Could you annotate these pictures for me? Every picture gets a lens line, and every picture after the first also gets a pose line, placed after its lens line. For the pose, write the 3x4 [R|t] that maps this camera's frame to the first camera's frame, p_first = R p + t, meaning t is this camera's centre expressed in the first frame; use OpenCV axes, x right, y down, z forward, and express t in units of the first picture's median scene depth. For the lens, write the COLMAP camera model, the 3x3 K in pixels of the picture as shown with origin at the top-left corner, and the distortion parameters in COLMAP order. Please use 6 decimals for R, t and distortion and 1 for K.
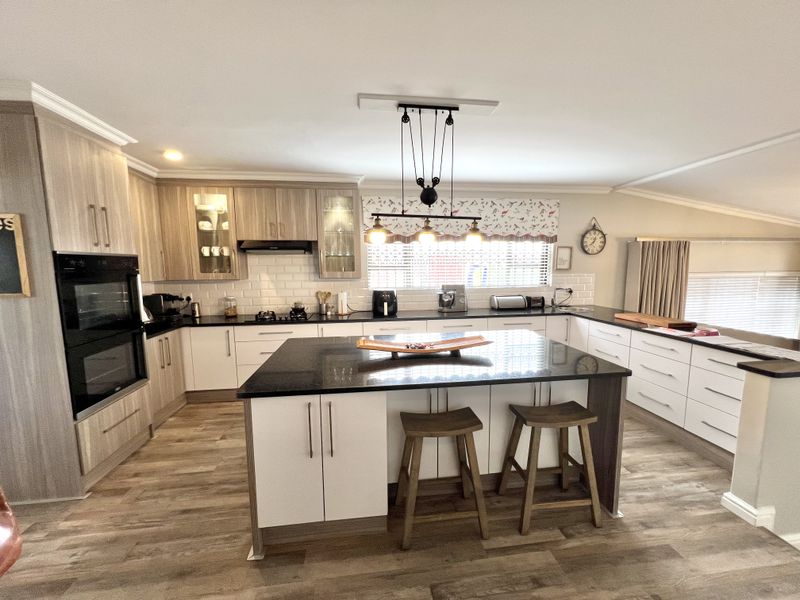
lens RADIAL K [[319.5, 0, 400.0], [0, 319.5, 300.0], [0, 0, 1]] dist [-0.000967, 0.000220]
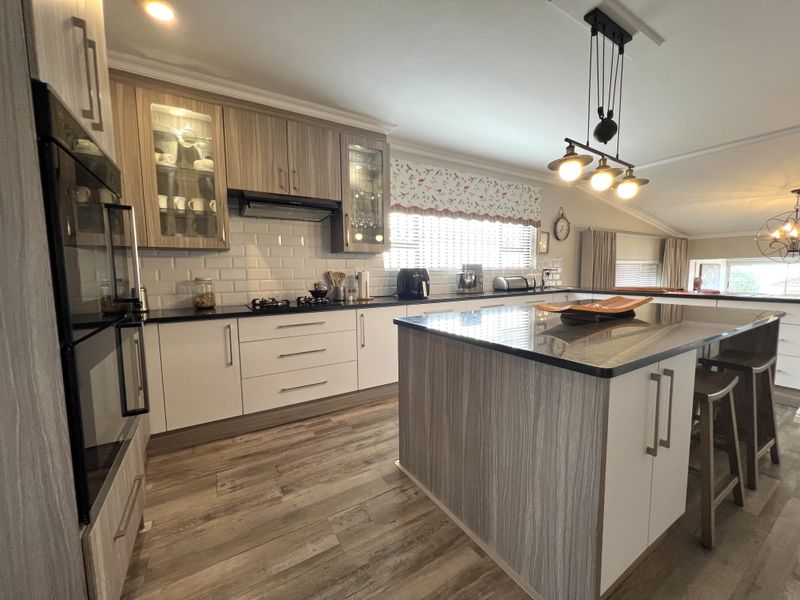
lens RADIAL K [[319.5, 0, 400.0], [0, 319.5, 300.0], [0, 0, 1]] dist [-0.000967, 0.000220]
pose [[0.913581, -0.038202, 0.404859, -0.424297], [0.048895, 0.998674, -0.016102, 0.063687], [-0.403708, 0.034506, 0.914237, 0.246943]]
